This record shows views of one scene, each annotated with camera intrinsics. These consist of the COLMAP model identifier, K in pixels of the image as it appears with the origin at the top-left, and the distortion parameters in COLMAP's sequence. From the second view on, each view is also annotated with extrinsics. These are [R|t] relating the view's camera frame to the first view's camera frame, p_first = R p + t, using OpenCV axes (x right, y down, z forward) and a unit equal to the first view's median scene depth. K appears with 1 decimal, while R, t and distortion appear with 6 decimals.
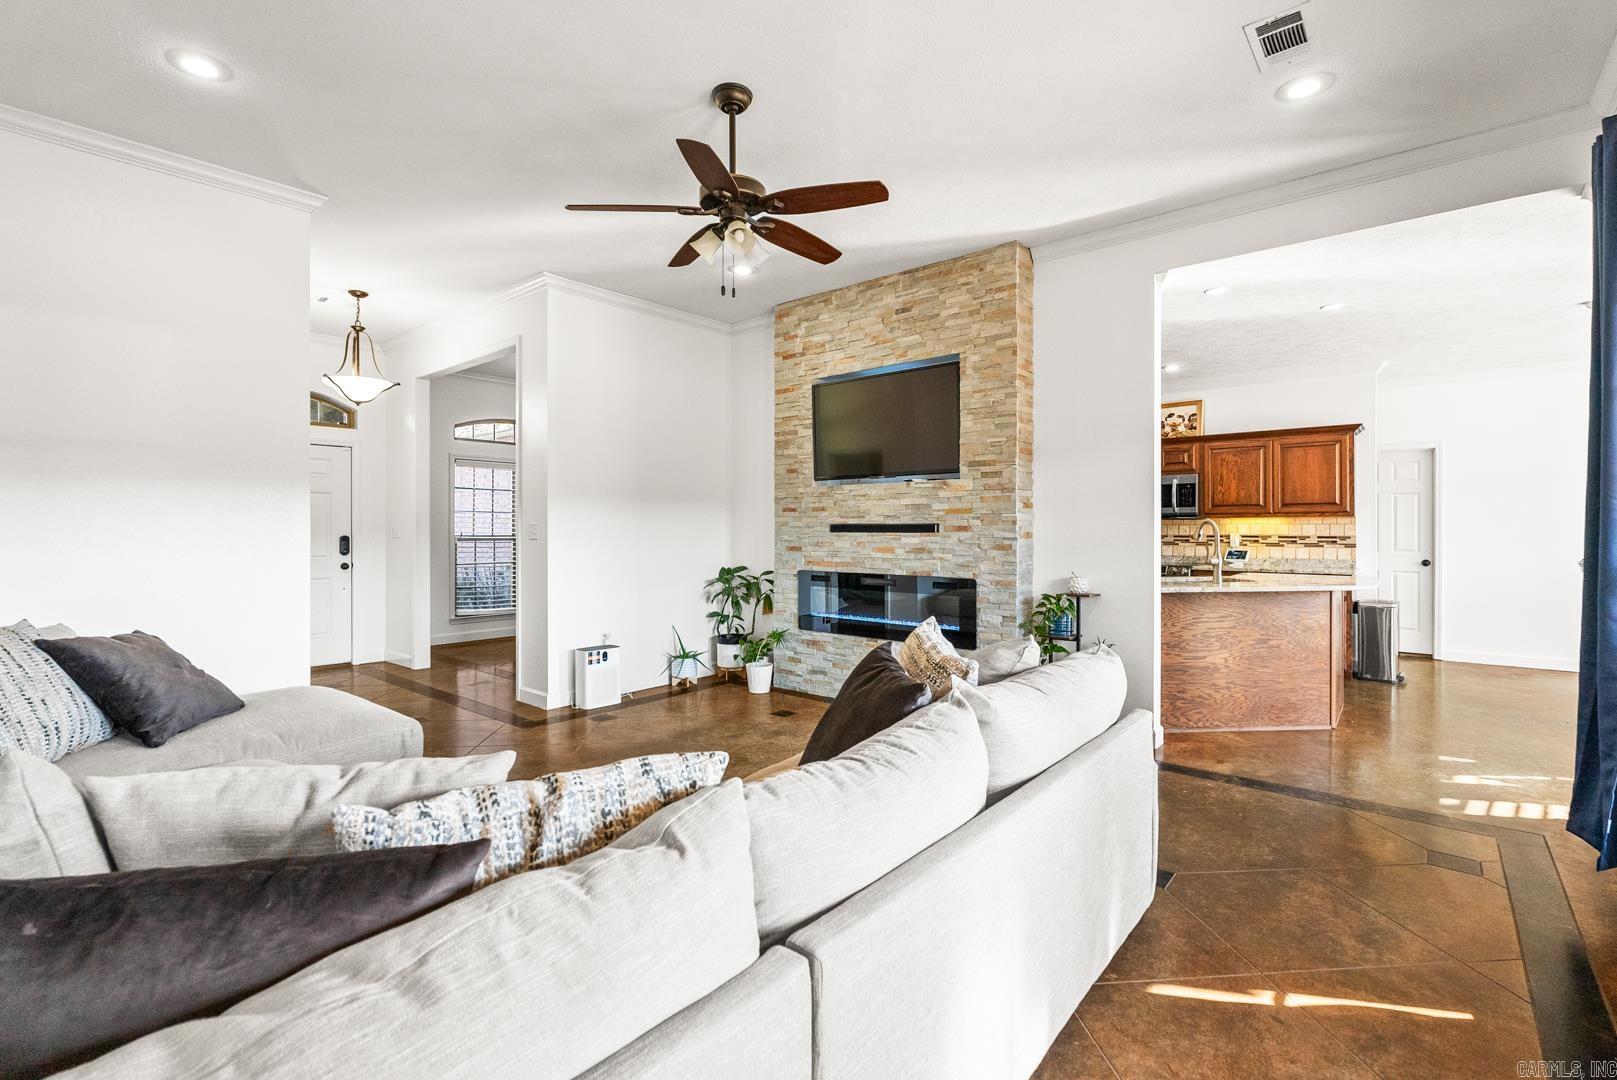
lens RADIAL K [[737.6, 0, 813.3], [0, 737.6, 524.9], [0, 0, 1]] dist [-0.000748, 0.000217]
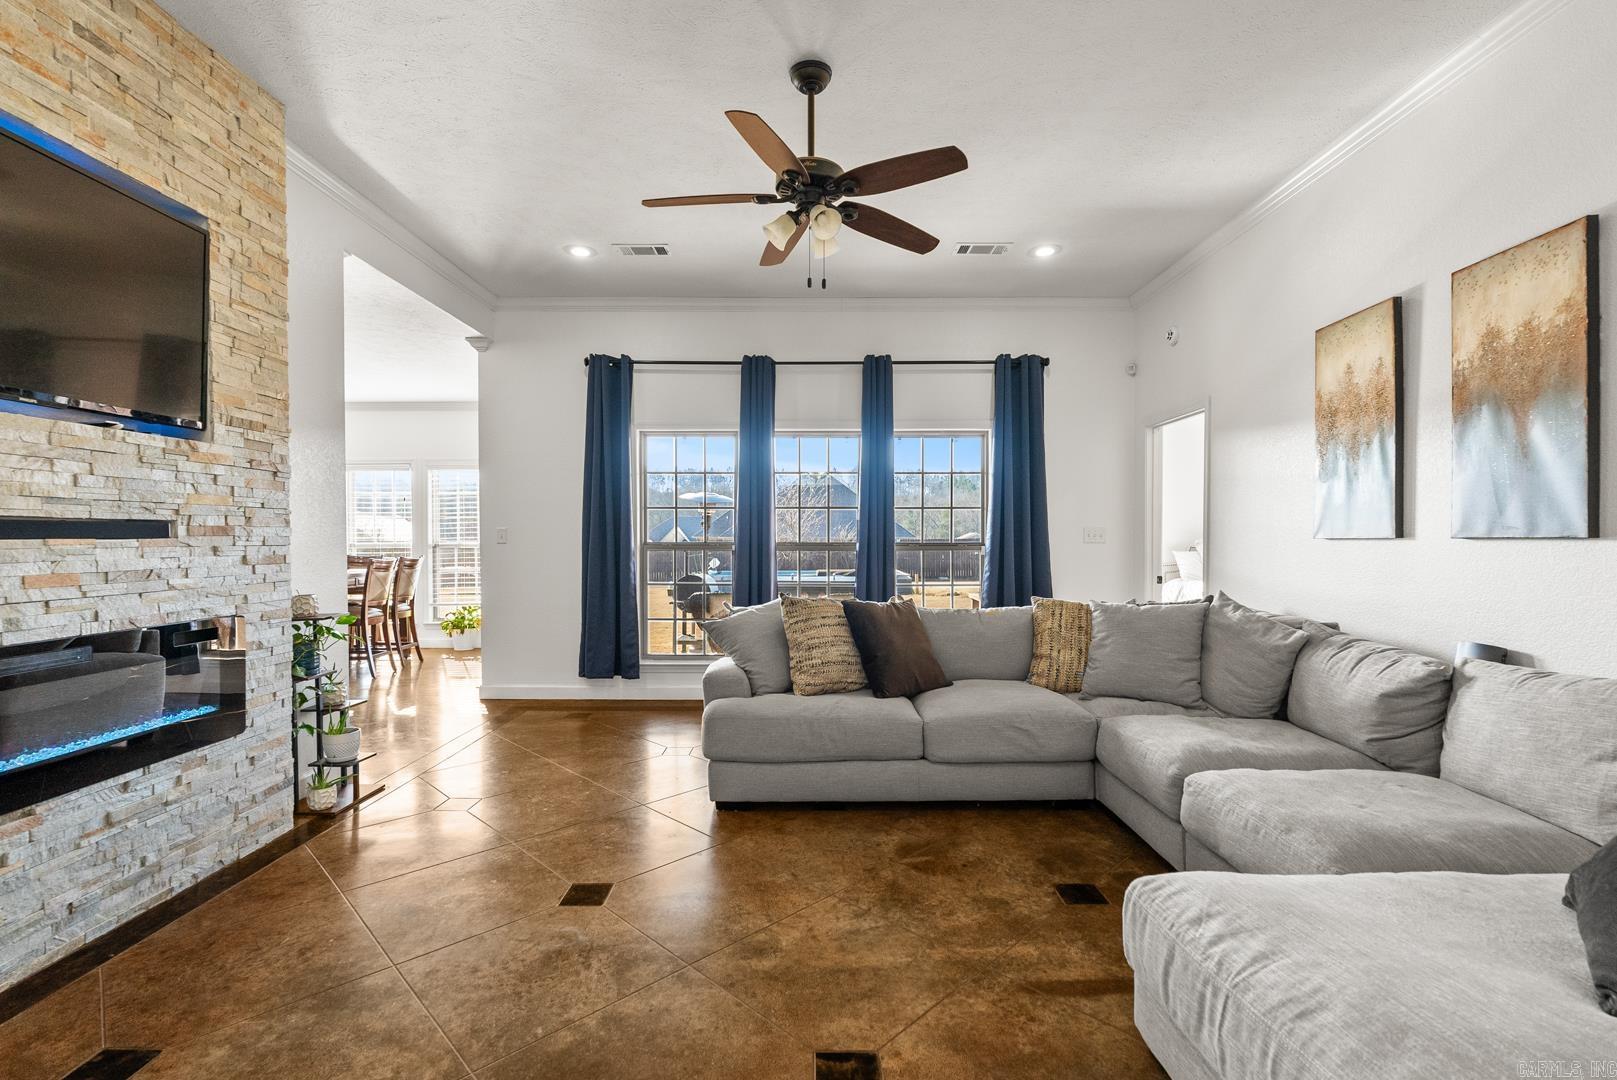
lens RADIAL K [[731.7, 0, 815.5], [0, 731.7, 530.1], [0, 0, 1]] dist [-0.006183, 0.000128]
pose [[-0.640880, 0.009751, 0.767579, -0.378846], [-0.002451, 0.999888, -0.014749, 0.008210], [-0.767637, -0.011333, -0.640785, 0.727958]]
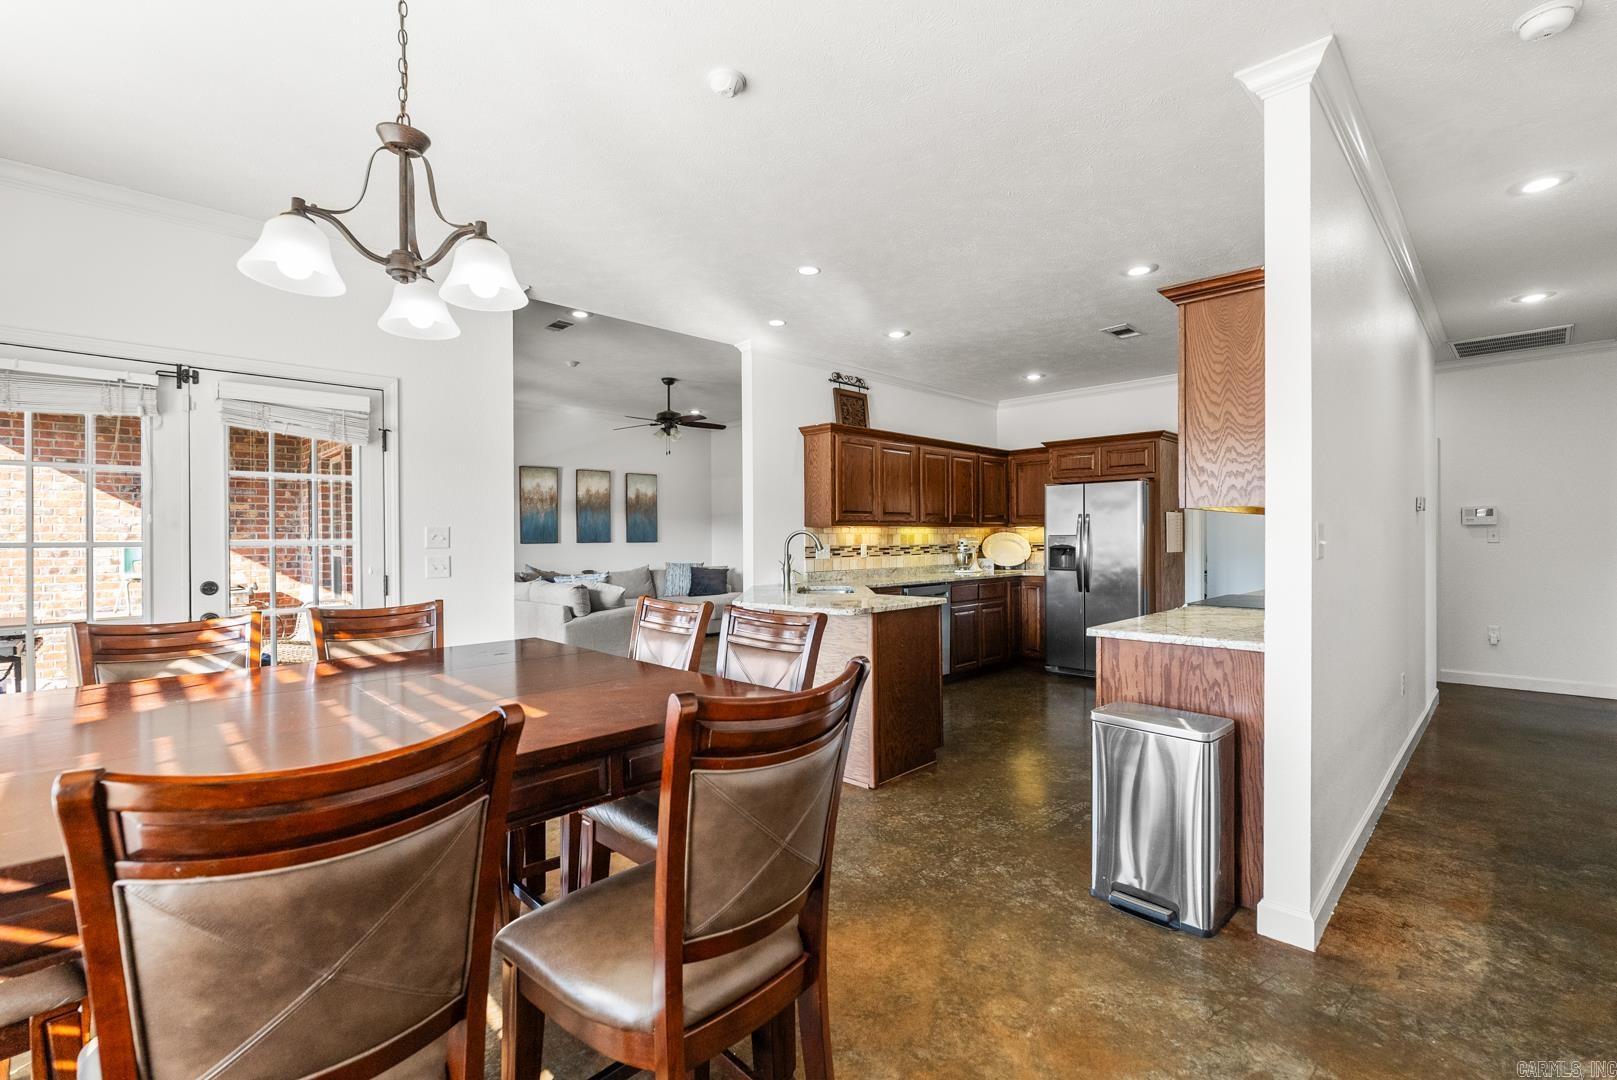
lens RADIAL K [[740.1, 0, 811.2], [0, 740.1, 539.9], [0, 0, 1]] dist [-0.001209, 0.000060]
pose [[-0.099682, 0.005531, -0.995004, 1.155917], [0.013893, 0.999895, 0.004166, -0.000102], [0.994922, -0.013409, -0.099749, 0.810775]]
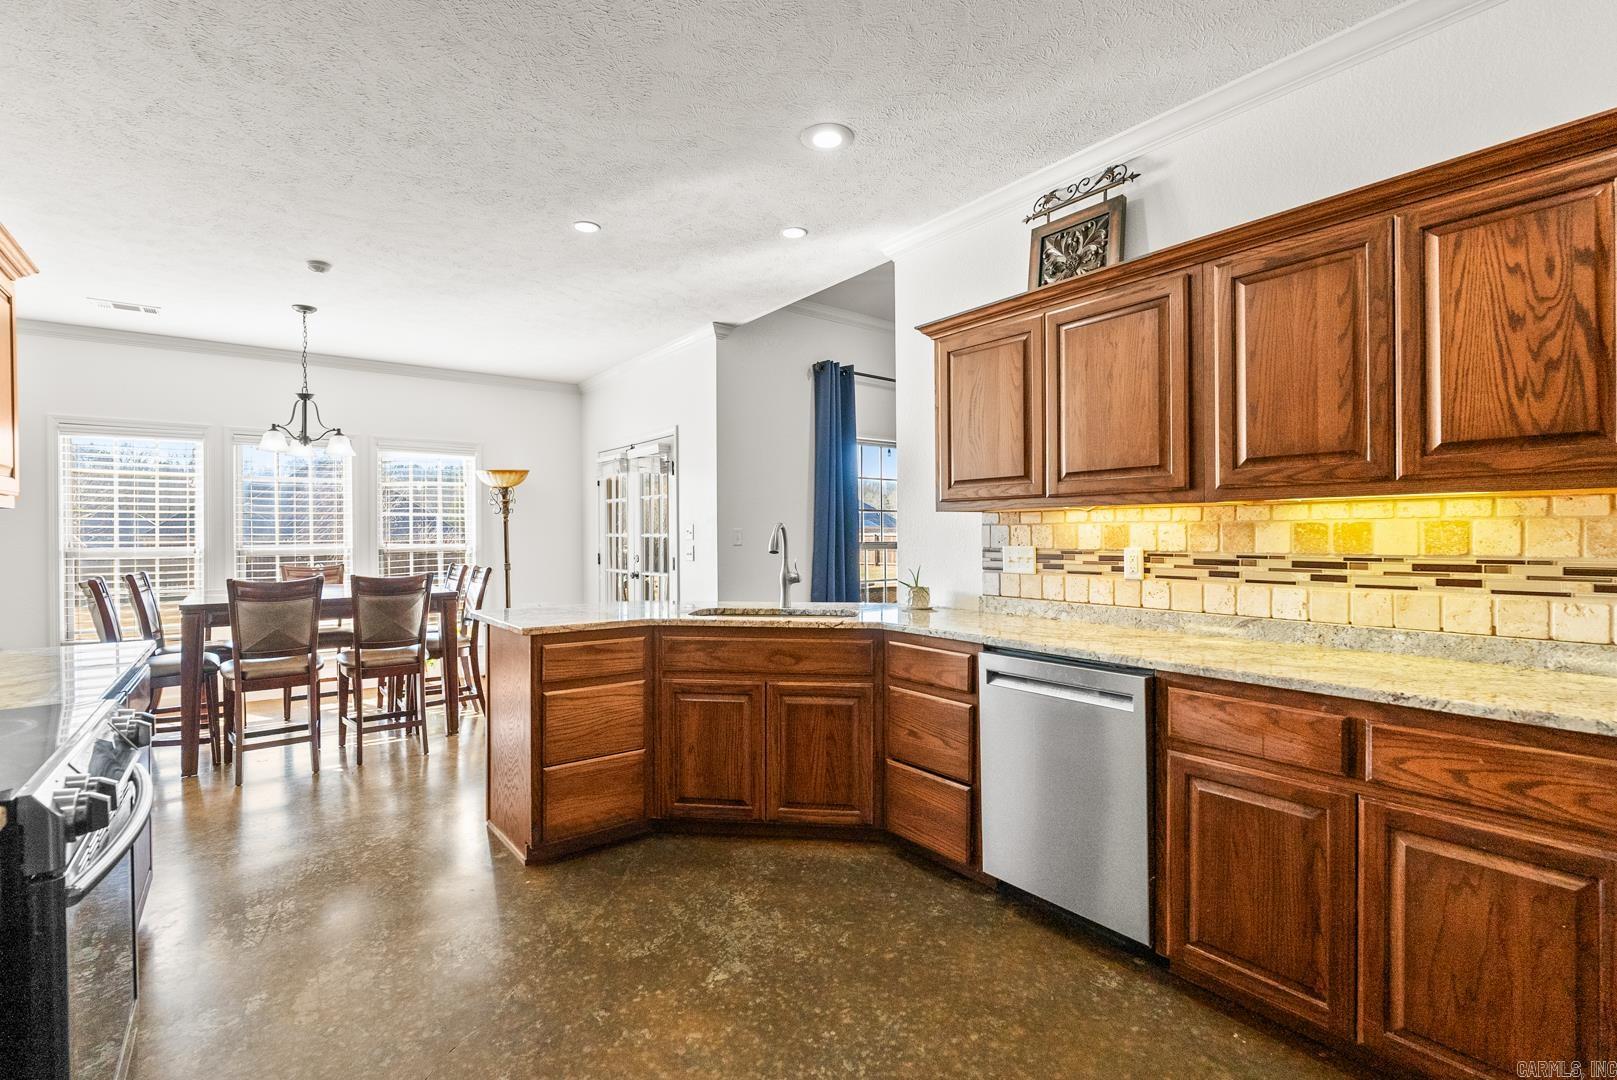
lens RADIAL K [[743.5, 0, 797.5], [0, 743.5, 538.1], [0, 0, 1]] dist [-0.002124, -0.000159]
pose [[-0.967817, 0.004856, 0.251607, 0.242534], [0.004379, 0.999987, -0.002457, 0.005485], [-0.251616, -0.001276, -0.967826, 1.239509]]
